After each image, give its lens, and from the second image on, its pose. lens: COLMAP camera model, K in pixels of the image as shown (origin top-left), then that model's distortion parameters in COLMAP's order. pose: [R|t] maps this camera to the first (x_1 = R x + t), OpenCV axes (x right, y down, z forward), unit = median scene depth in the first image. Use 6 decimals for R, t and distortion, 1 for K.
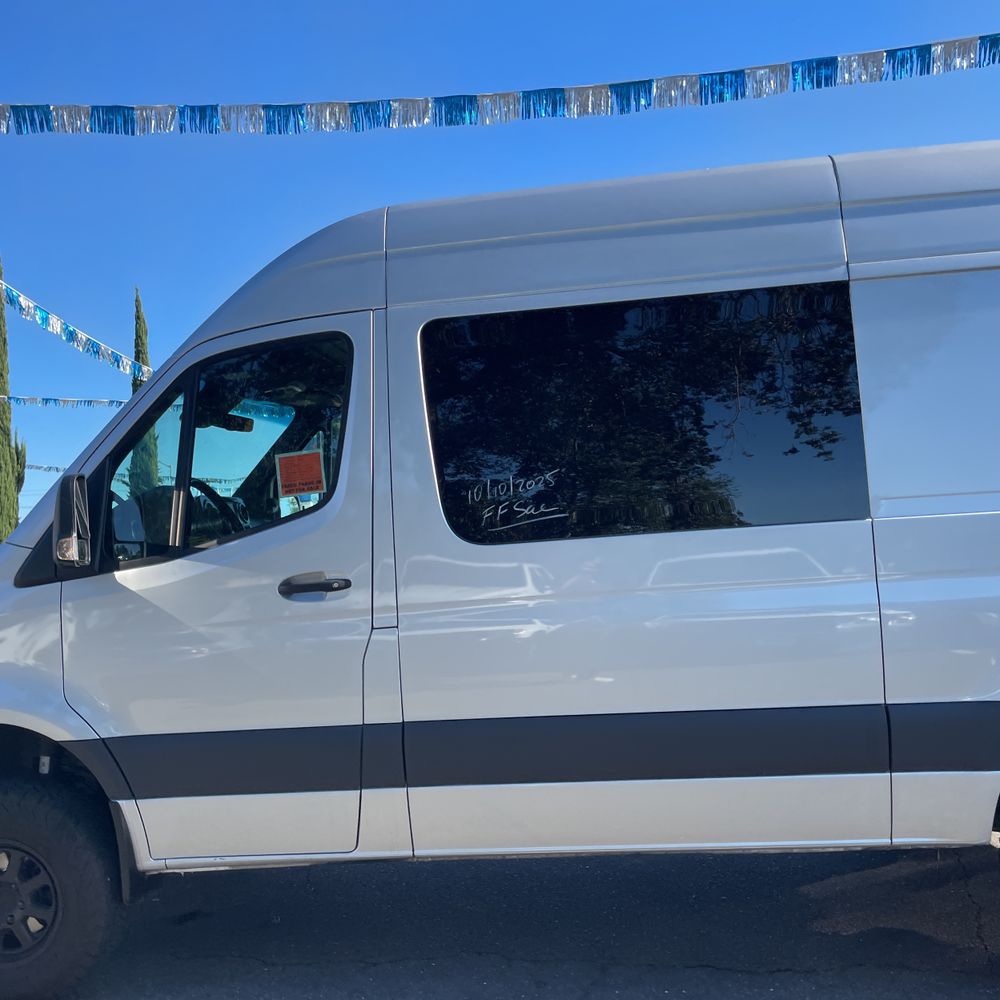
lens RADIAL K [[1017.8, 0, 526.5], [0, 1017.8, 504.7], [0, 0, 1]] dist [0.023359, 0.000000]
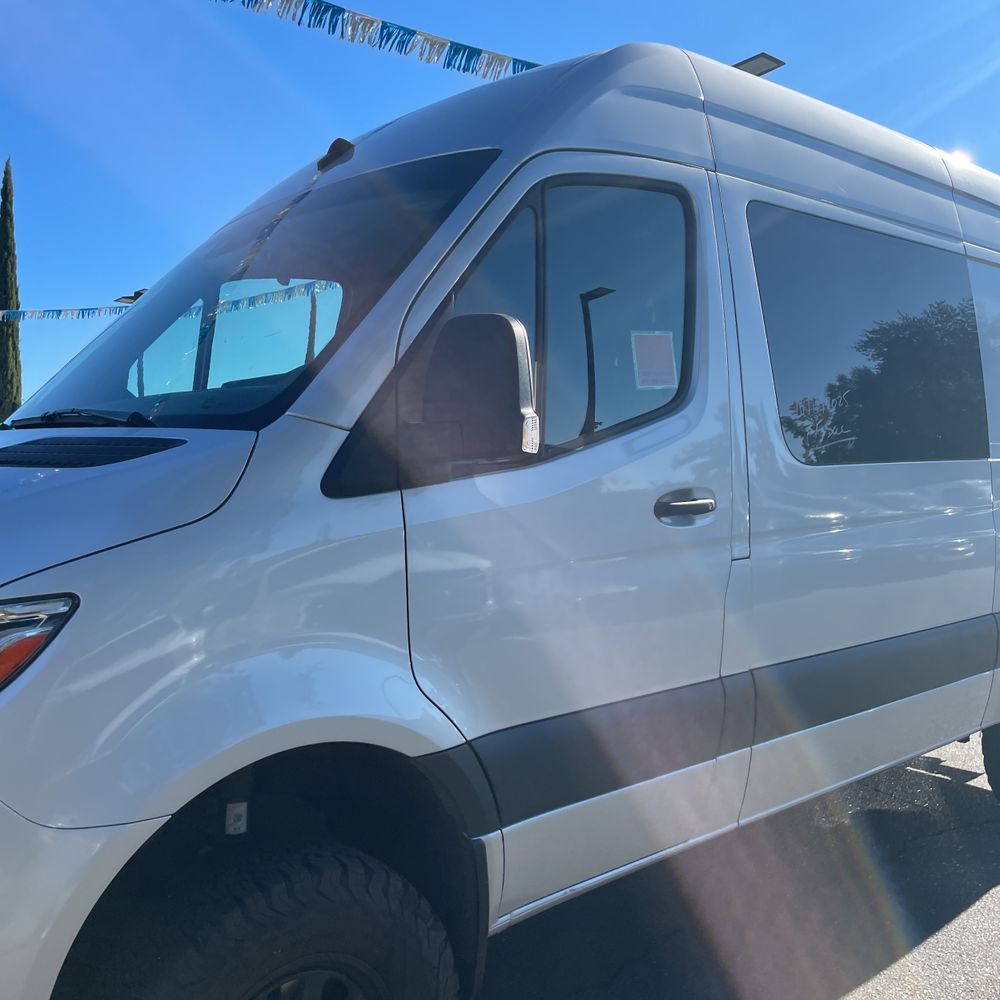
lens RADIAL K [[1017.8, 0, 509.3], [0, 1017.8, 500.3], [0, 0, 1]] dist [0.023359, 0.000000]
pose [[0.665107, 0.029222, 0.746176, -0.860256], [-0.045456, 0.998965, 0.001396, 0.078656], [-0.745364, -0.034846, 0.665747, 0.567550]]
